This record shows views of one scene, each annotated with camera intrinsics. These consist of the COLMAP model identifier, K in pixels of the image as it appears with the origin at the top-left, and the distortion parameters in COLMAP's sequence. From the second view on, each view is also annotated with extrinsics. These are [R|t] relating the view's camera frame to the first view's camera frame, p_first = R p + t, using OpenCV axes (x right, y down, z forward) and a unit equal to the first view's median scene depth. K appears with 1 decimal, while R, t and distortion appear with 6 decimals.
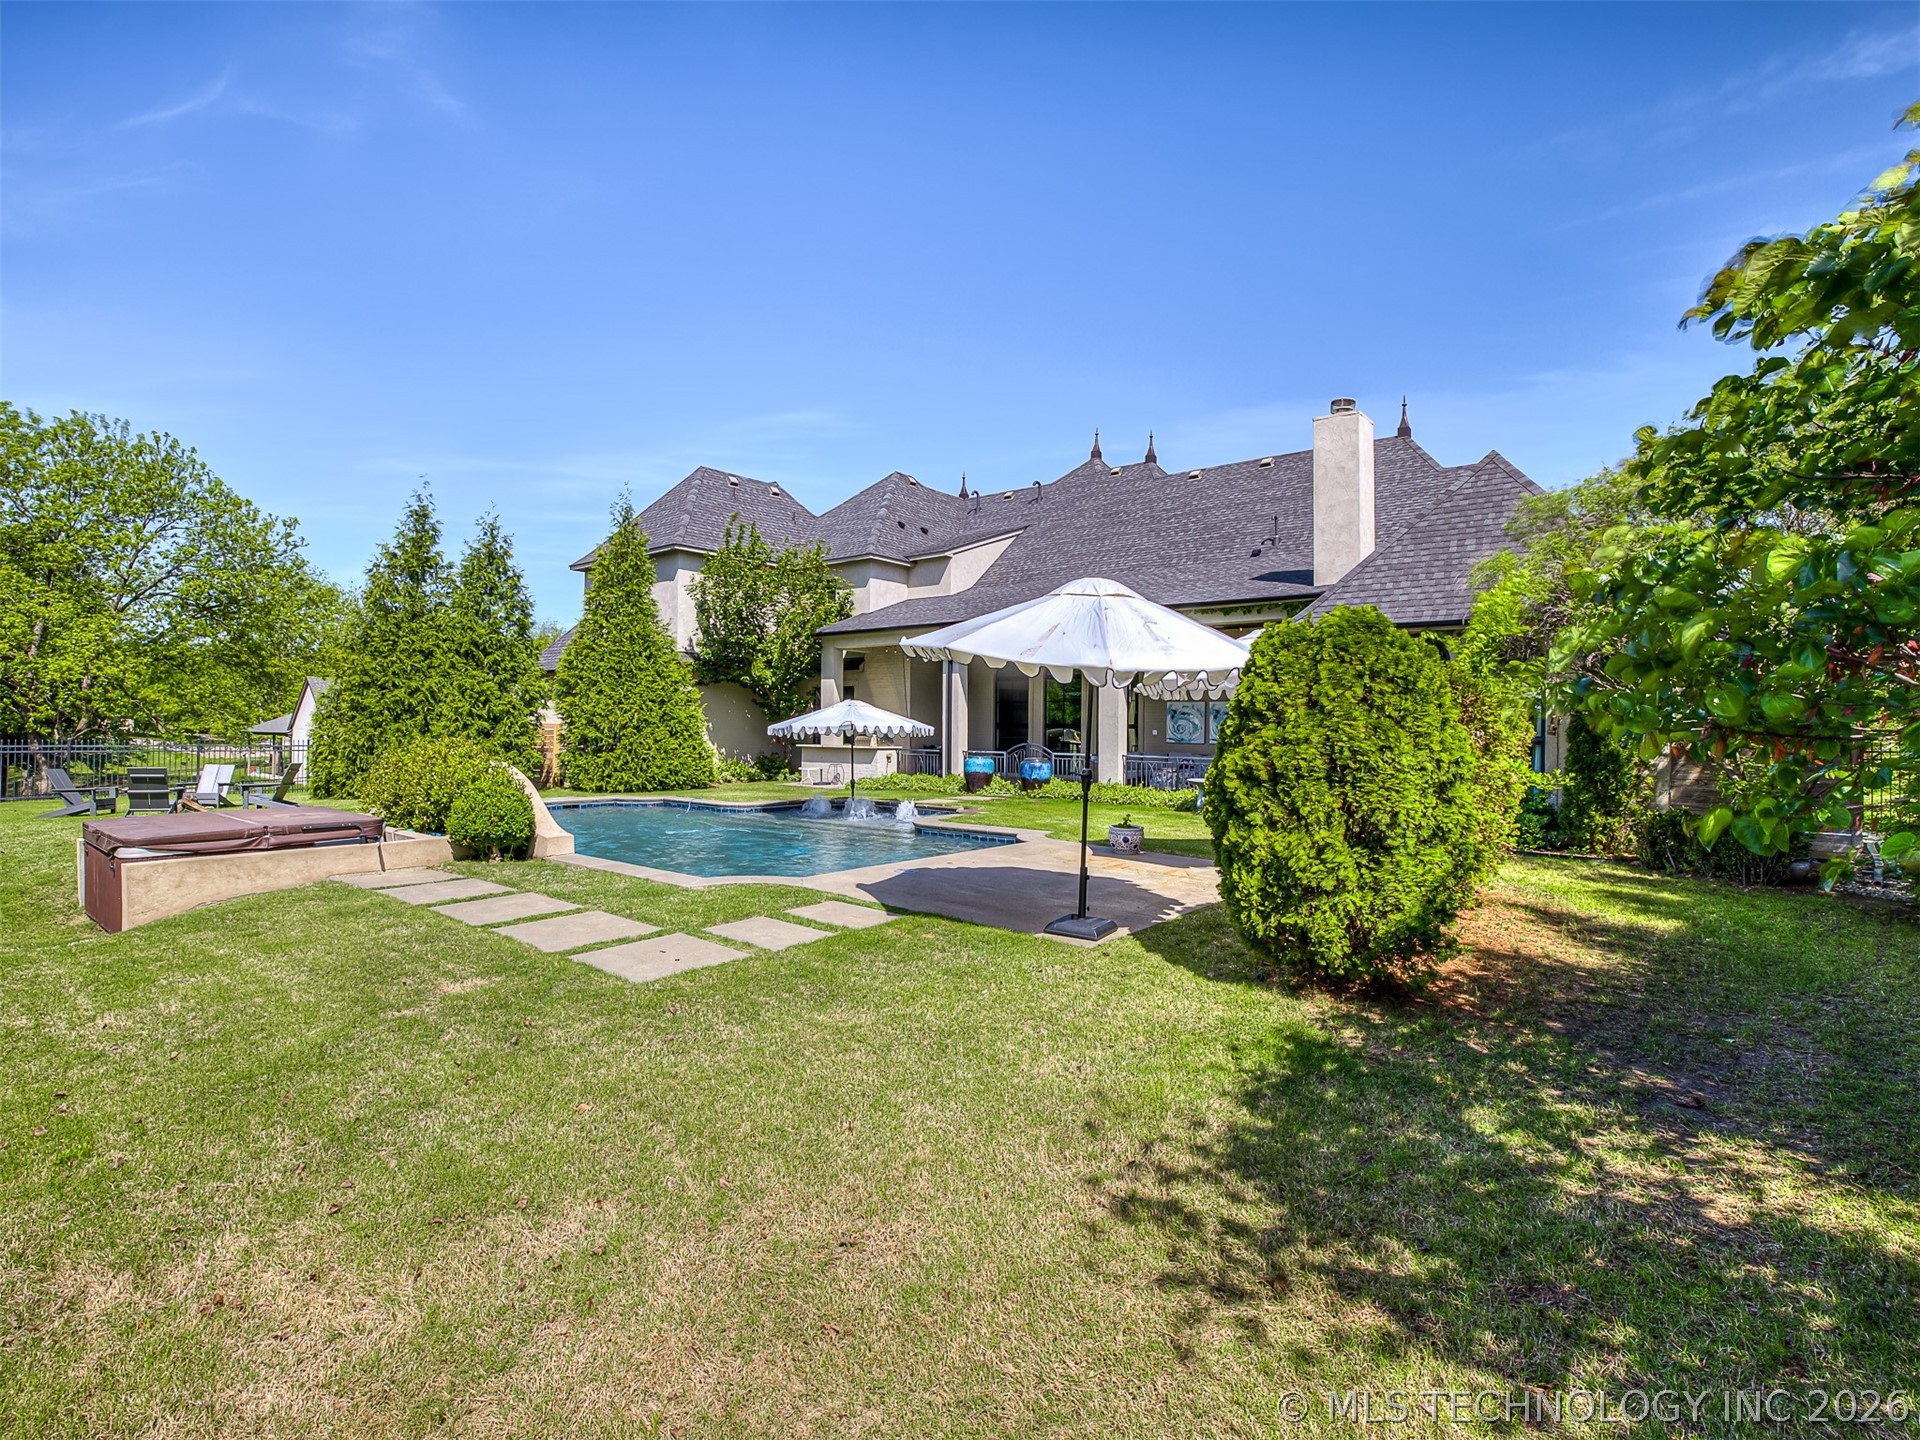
lens RADIAL K [[970.8, 0, 974.1], [0, 970.8, 721.8], [0, 0, 1]] dist [-0.058540, 0.026179]
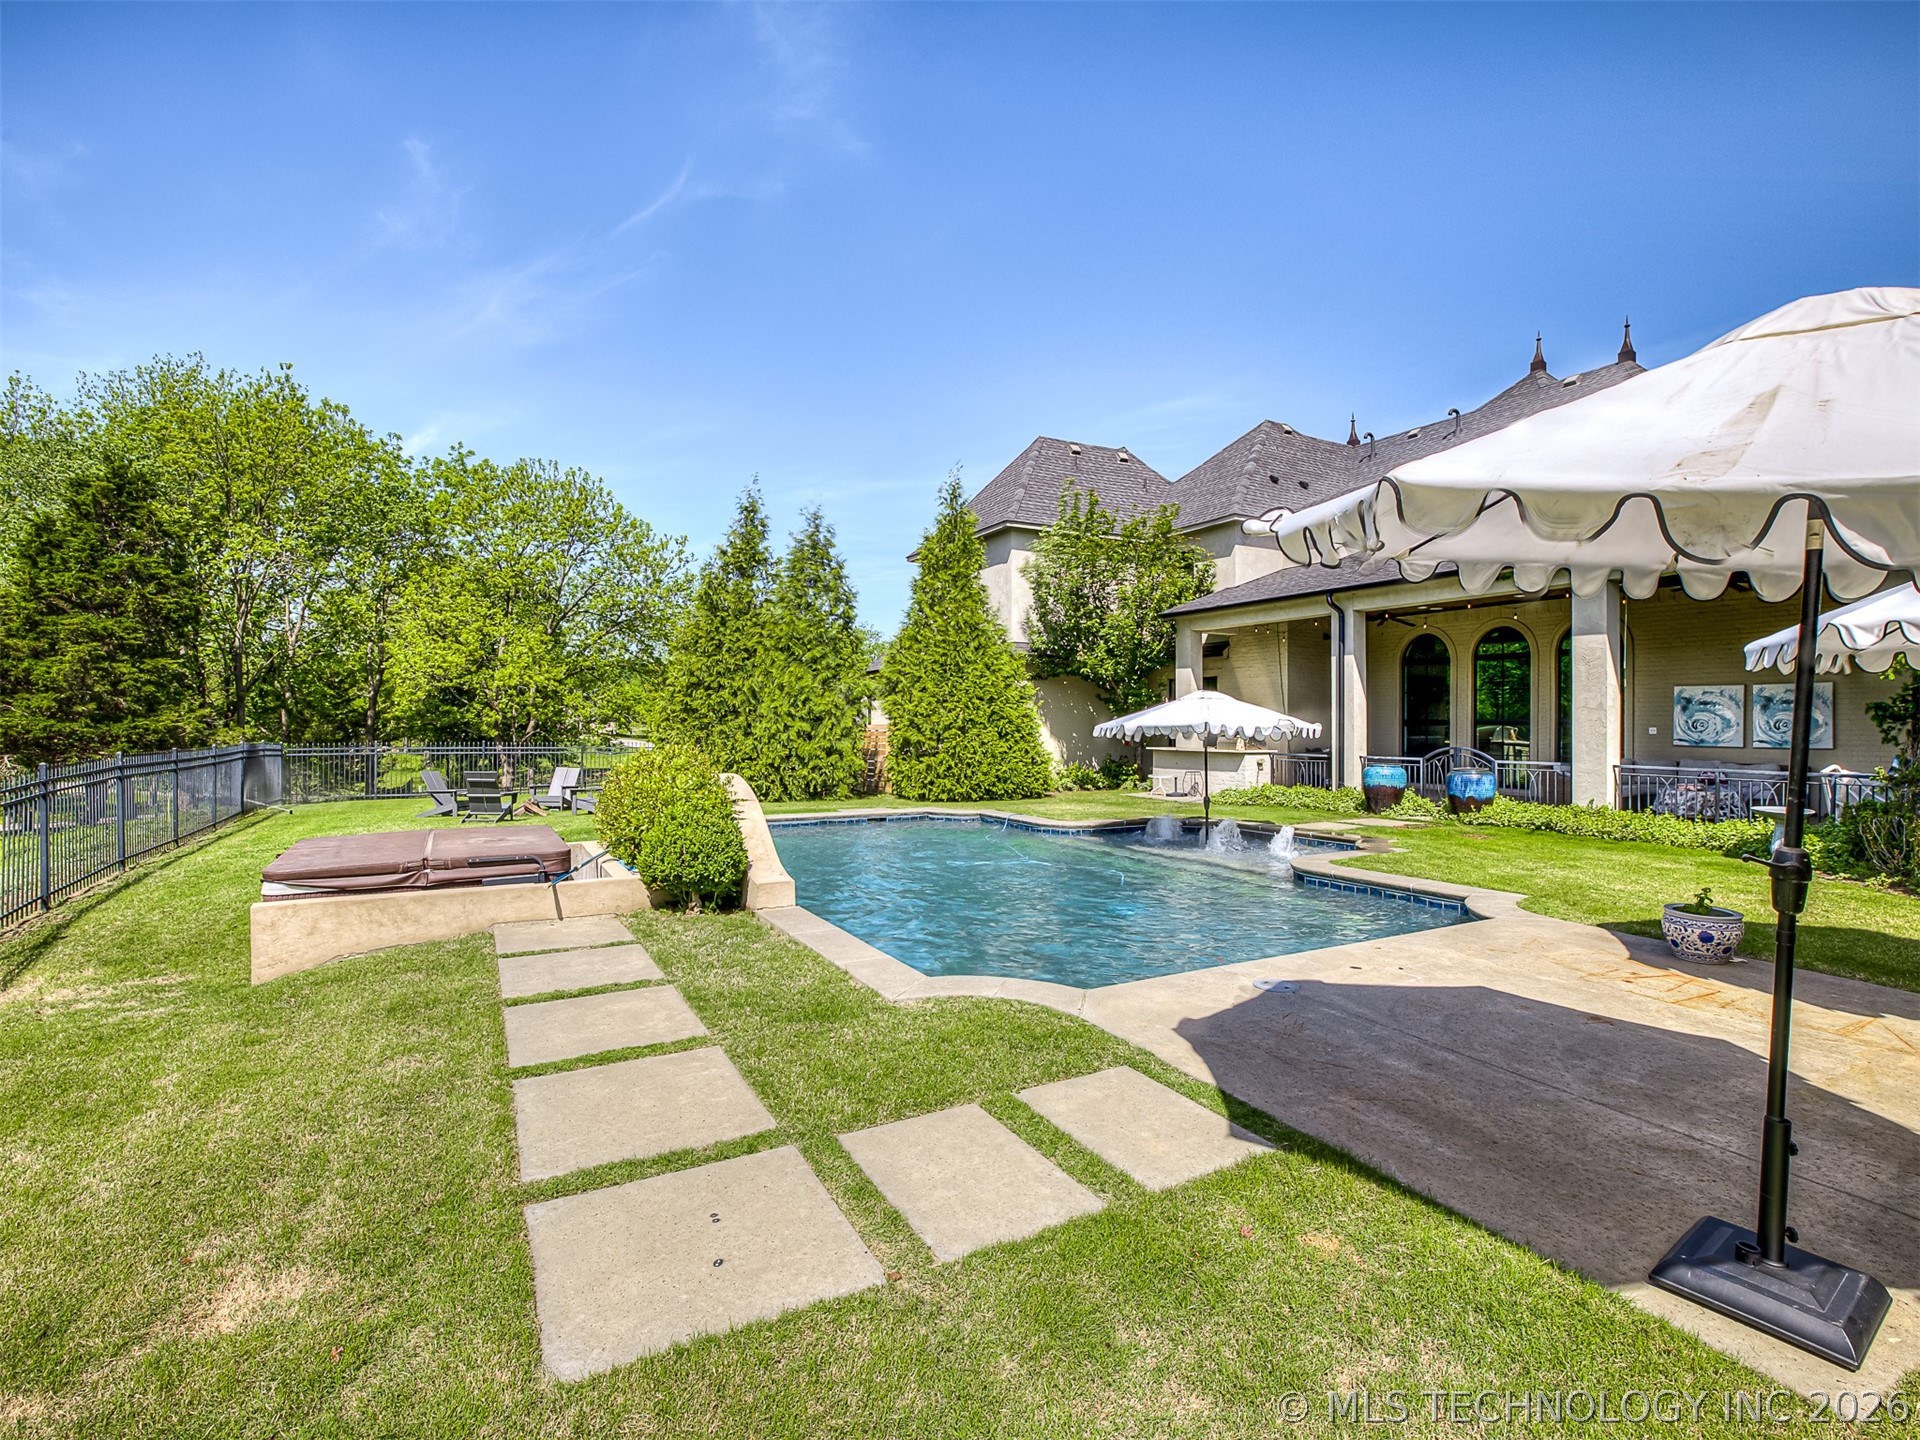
lens RADIAL K [[954.7, 0, 953.5], [0, 954.7, 724.9], [0, 0, 1]] dist [-0.053570, 0.023789]
pose [[0.918439, -0.006663, -0.395505, -0.010891], [0.008839, 0.999954, 0.003681, -0.000397], [0.395463, -0.006876, 0.918456, 0.193420]]
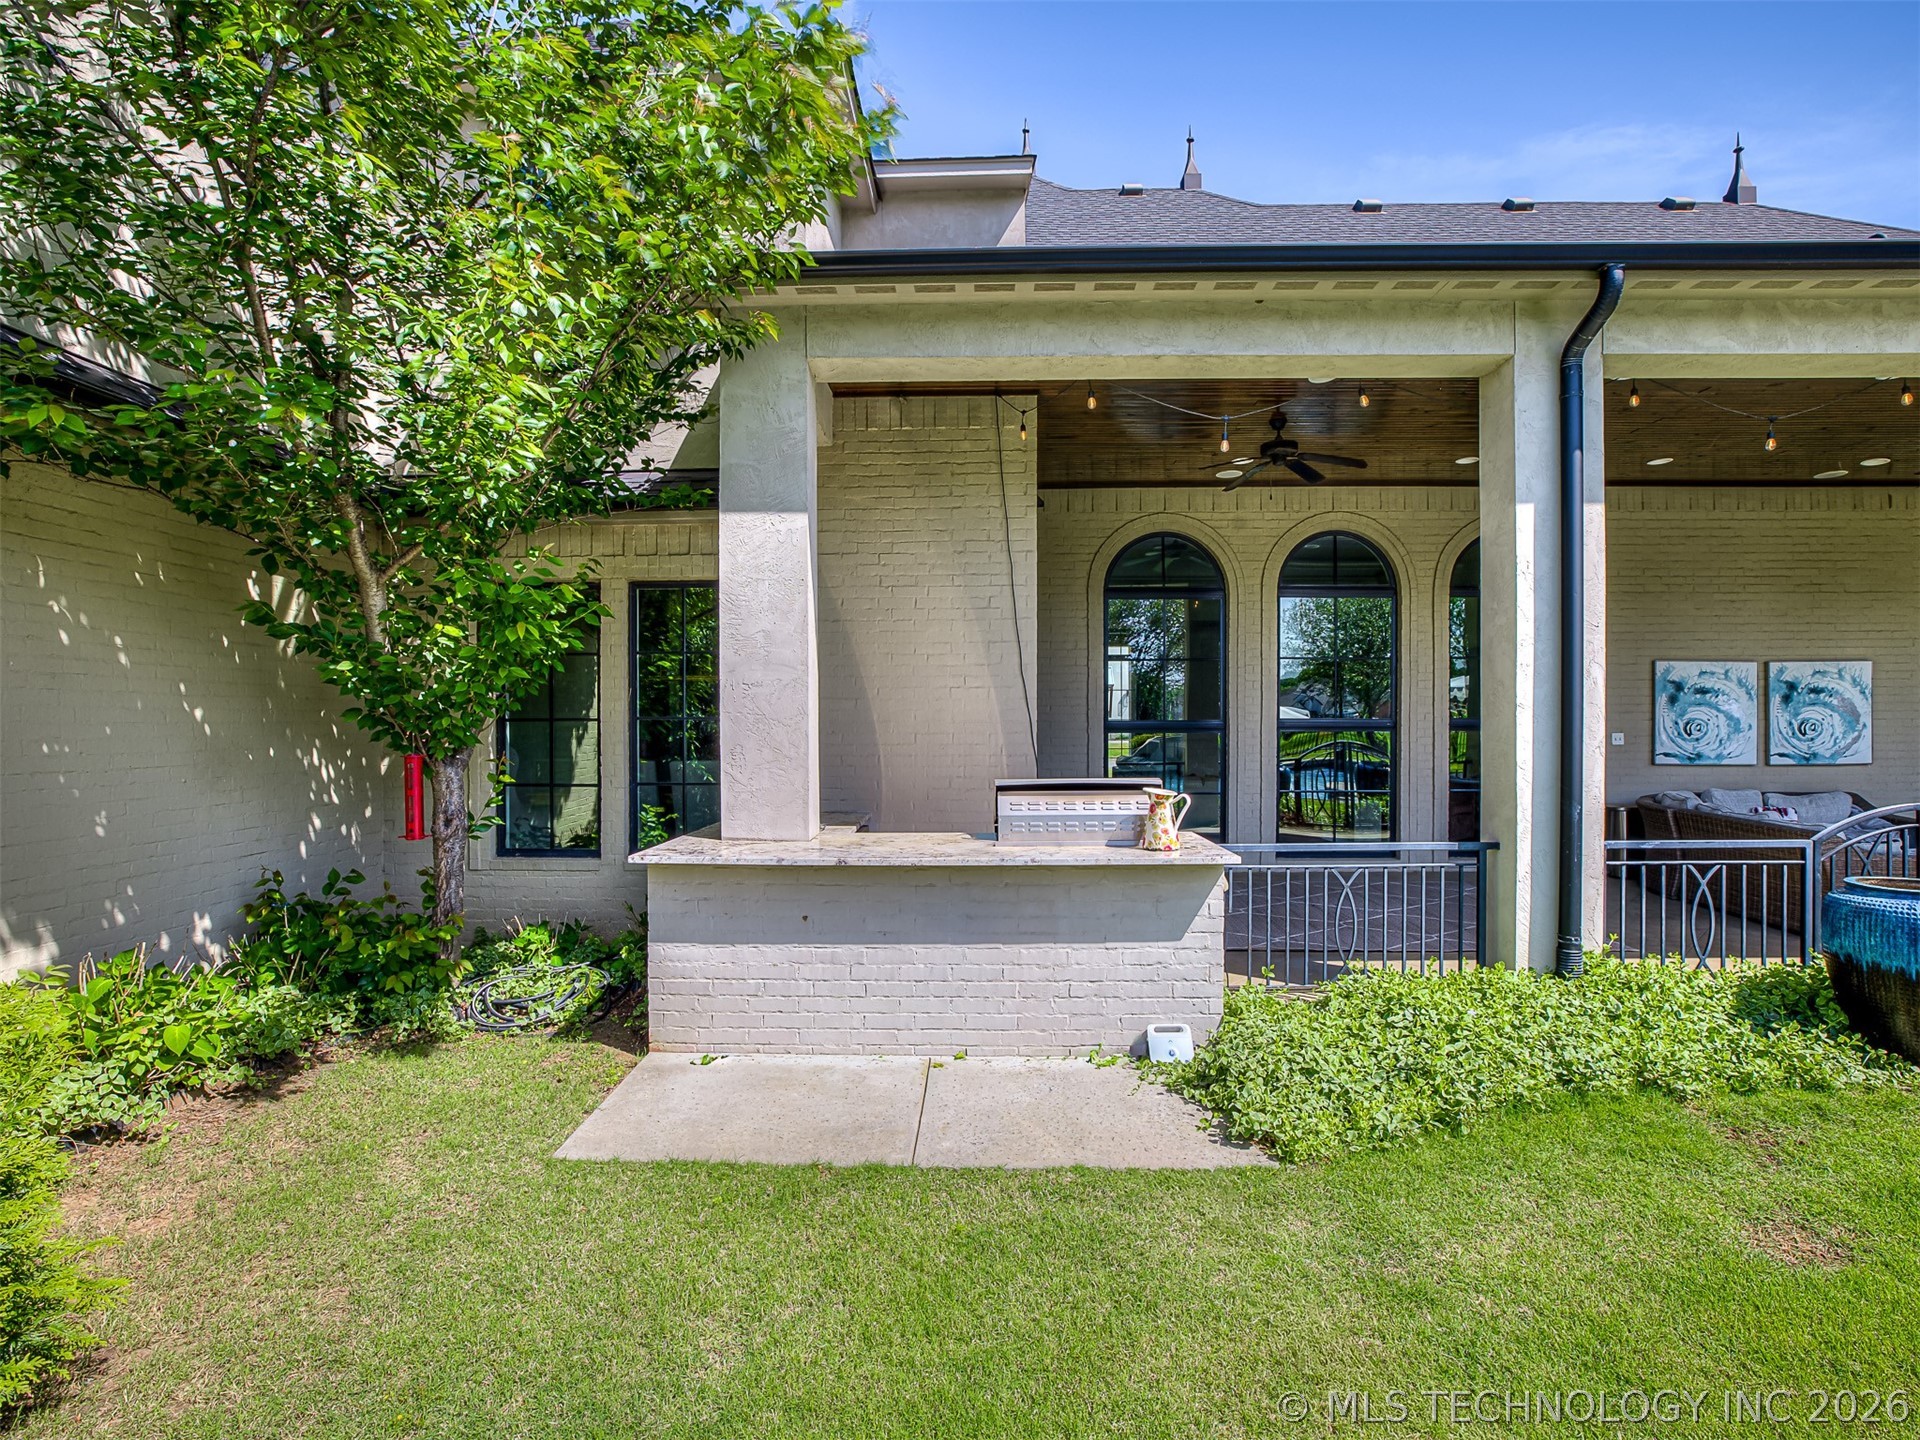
lens RADIAL K [[947.6, 0, 959.0], [0, 947.6, 717.9], [0, 0, 1]] dist [-0.047366, 0.020210]
pose [[0.786587, -0.010729, 0.617386, -0.270613], [0.006874, 0.999939, 0.008619, -0.003091], [-0.617441, -0.002535, 0.786613, 0.920730]]
